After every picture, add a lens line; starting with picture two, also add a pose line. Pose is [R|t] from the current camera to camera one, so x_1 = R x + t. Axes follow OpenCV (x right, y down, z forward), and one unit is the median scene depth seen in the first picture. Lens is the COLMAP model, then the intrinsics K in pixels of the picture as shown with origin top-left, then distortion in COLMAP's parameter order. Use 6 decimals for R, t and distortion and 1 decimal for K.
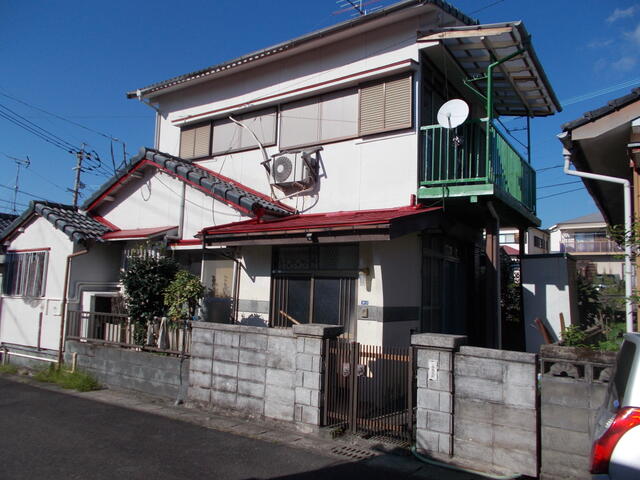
lens RADIAL K [[495.9, 0, 316.6], [0, 495.9, 241.0], [0, 0, 1]] dist [0.005134, -0.030939]
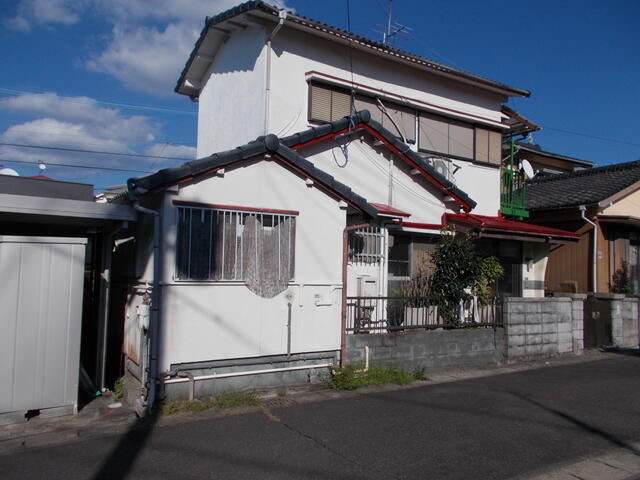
lens RADIAL K [[495.9, 0, 318.1], [0, 495.9, 238.0], [0, 0, 1]] dist [0.005134, -0.030939]
pose [[0.408682, 0.043324, 0.911648, -1.638047], [-0.113220, 0.993564, 0.003539, 0.062655], [-0.905627, -0.104663, 0.410956, 0.949837]]
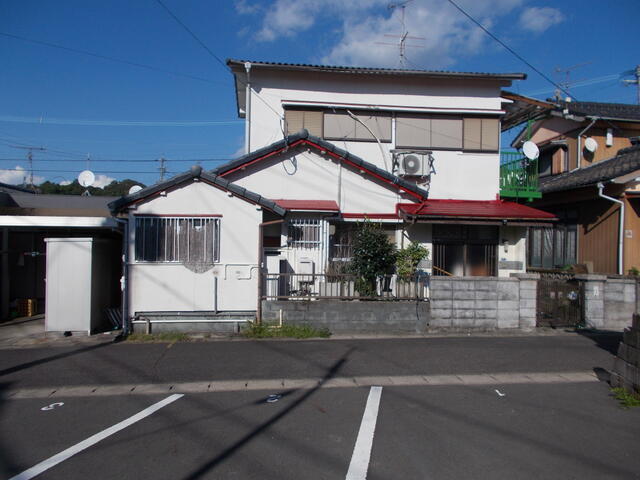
lens RADIAL K [[495.9, 0, 317.2], [0, 495.9, 244.3], [0, 0, 1]] dist [0.005134, -0.030939]
pose [[0.769568, -0.015529, 0.638376, -1.462308], [-0.060217, 0.993485, 0.096758, -0.052579], [-0.635719, -0.112903, 0.763619, 0.109376]]
